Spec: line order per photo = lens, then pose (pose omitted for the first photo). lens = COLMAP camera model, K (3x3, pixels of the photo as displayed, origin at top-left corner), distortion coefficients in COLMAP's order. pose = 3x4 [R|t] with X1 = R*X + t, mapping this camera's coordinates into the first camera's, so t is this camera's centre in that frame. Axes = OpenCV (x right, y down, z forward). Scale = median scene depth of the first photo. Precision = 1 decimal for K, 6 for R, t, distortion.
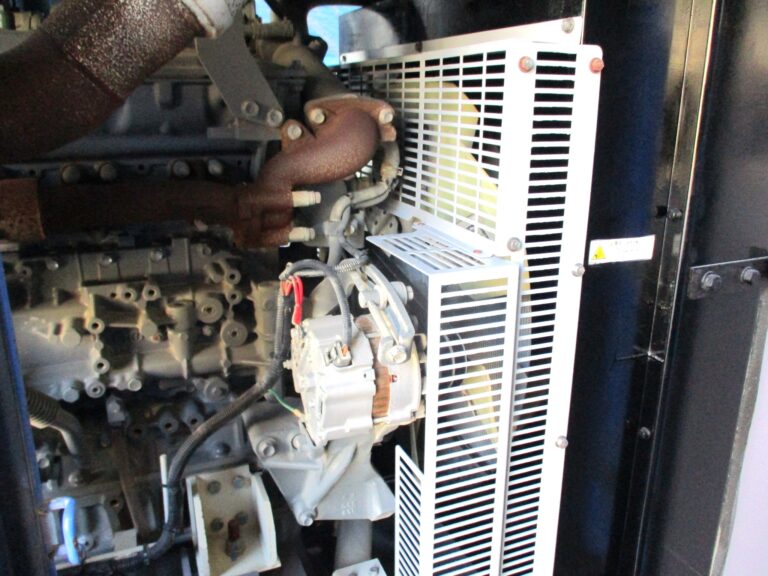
lens RADIAL K [[642.6, 0, 385.3], [0, 642.6, 289.4], [0, 0, 1]] dist [-0.015760, -0.007054]
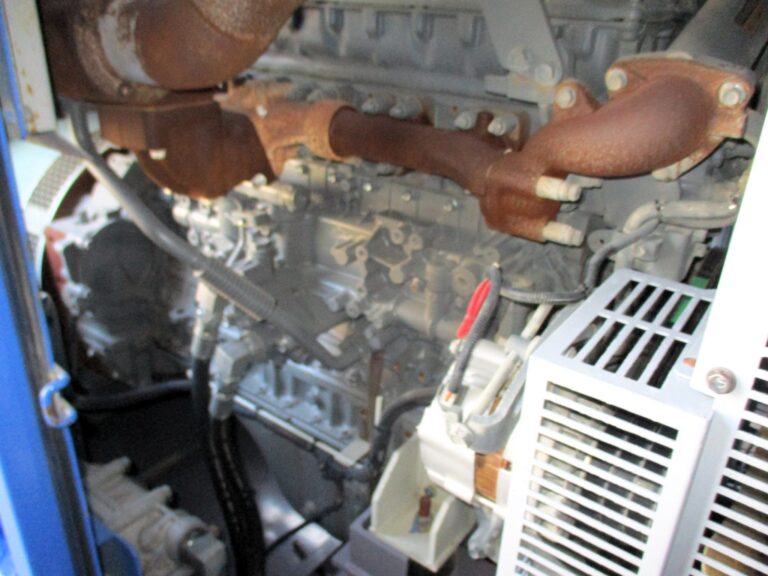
lens RADIAL K [[642.6, 0, 384.0], [0, 642.6, 284.7], [0, 0, 1]] dist [-0.015760, -0.007054]
pose [[0.525805, 0.377344, -0.762326, 0.374871], [-0.282646, 0.922799, 0.261825, -0.177511], [0.802272, 0.077800, 0.591868, 0.411752]]
